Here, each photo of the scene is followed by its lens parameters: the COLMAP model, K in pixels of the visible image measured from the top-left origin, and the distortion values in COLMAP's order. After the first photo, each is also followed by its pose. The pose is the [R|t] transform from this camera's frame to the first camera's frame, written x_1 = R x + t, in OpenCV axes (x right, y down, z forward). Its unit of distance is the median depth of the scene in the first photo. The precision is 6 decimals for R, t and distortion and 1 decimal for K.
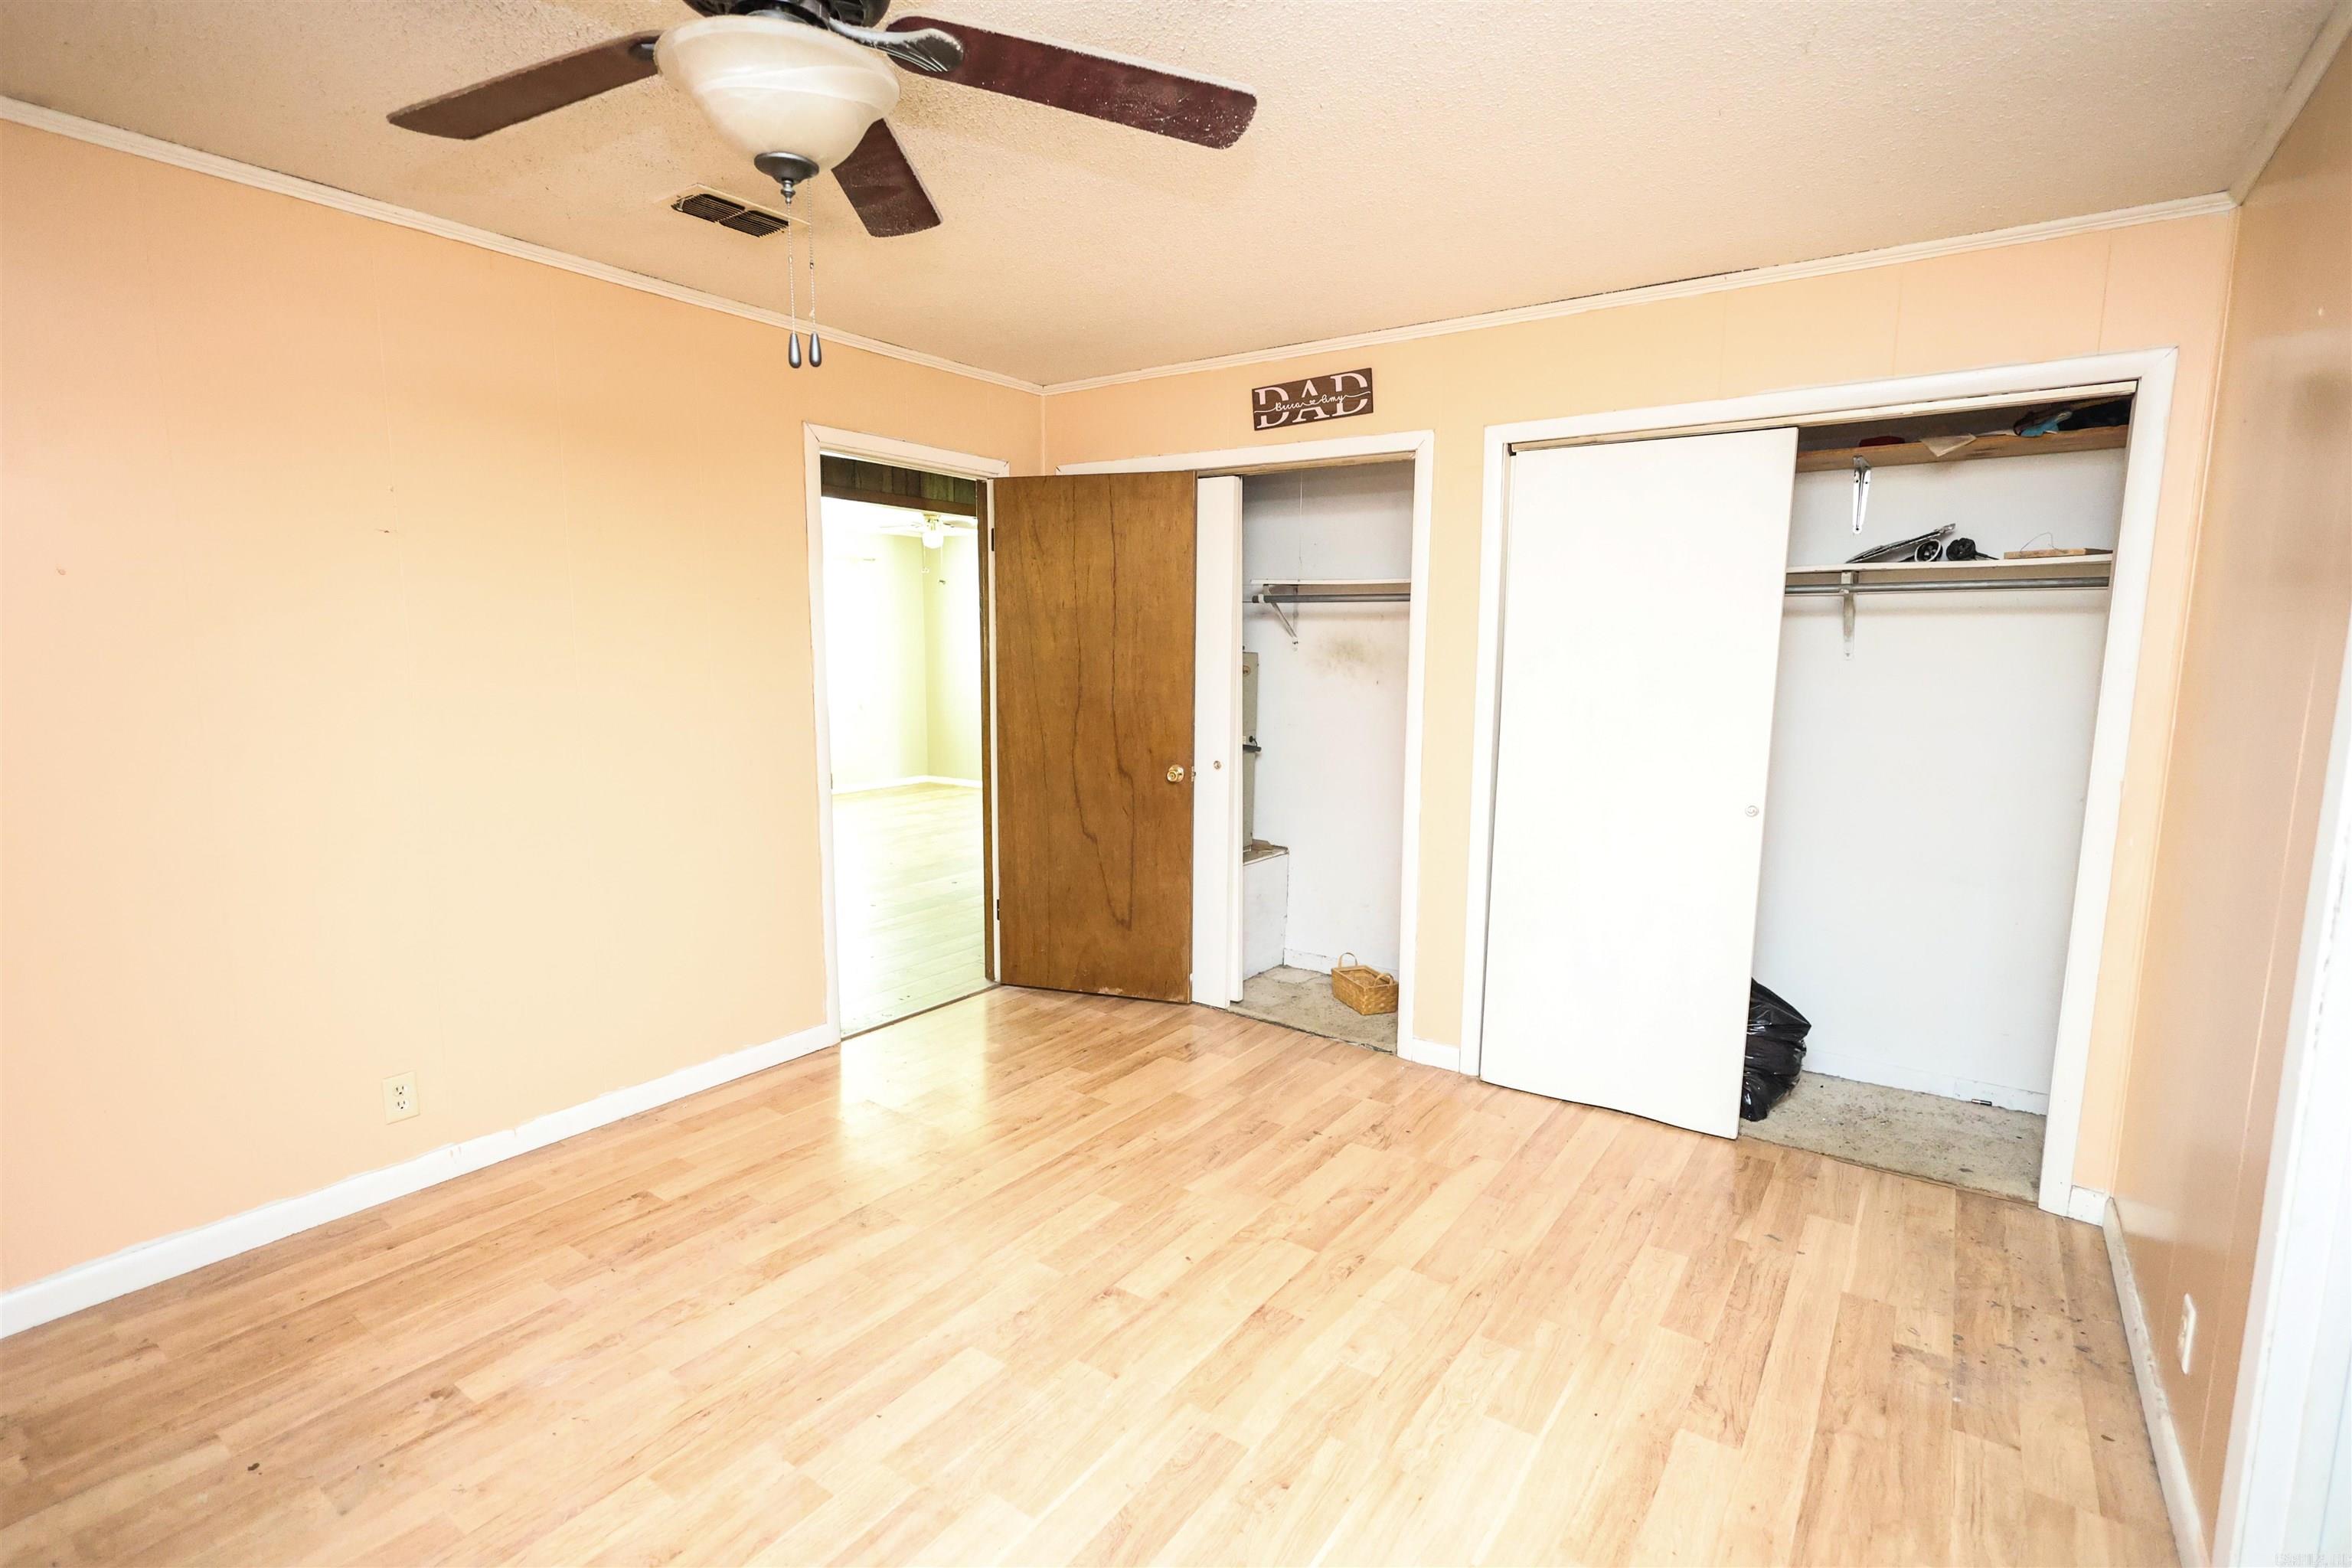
lens RADIAL K [[1096.1, 0, 1176.0], [0, 1096.1, 784.0], [0, 0, 1]] dist [-0.002811, -0.000390]
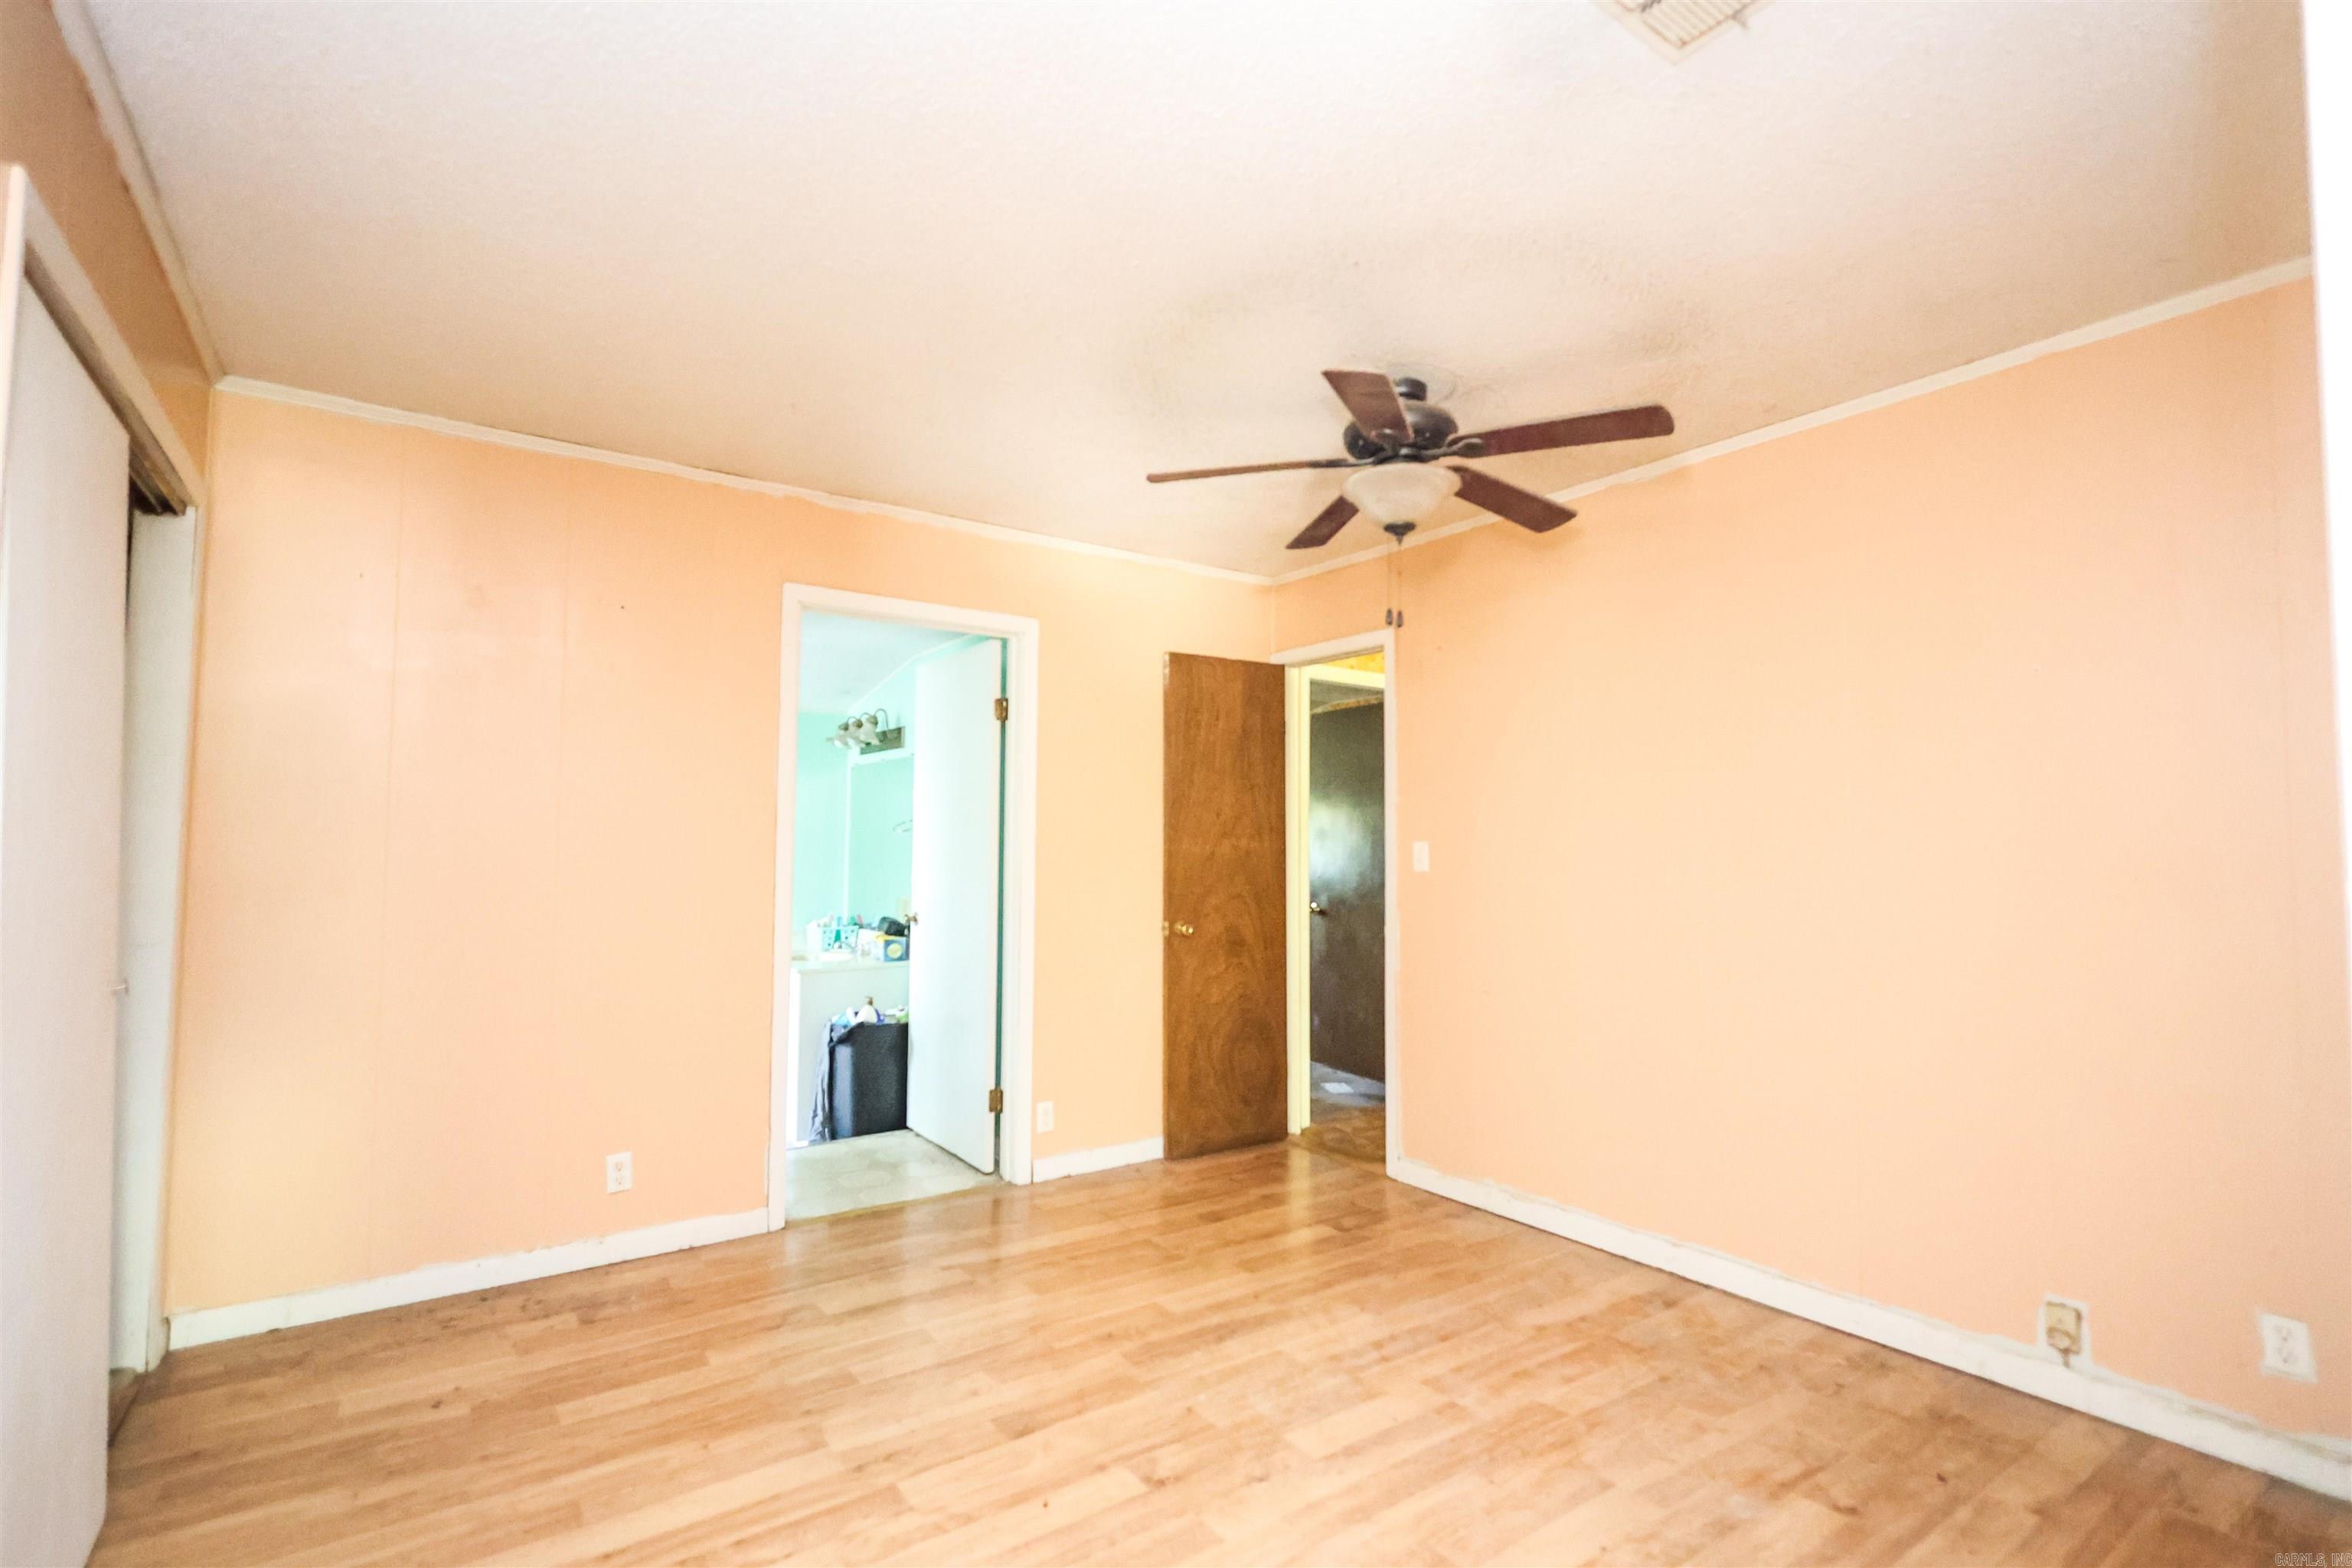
lens RADIAL K [[1096.1, 0, 1176.0], [0, 1096.1, 784.0], [0, 0, 1]] dist [-0.002811, -0.000390]
pose [[-0.946129, 0.006561, 0.323724, -0.378524], [0.032954, 0.996555, 0.076113, -0.169732], [-0.322109, 0.082680, -0.943085, 1.855841]]
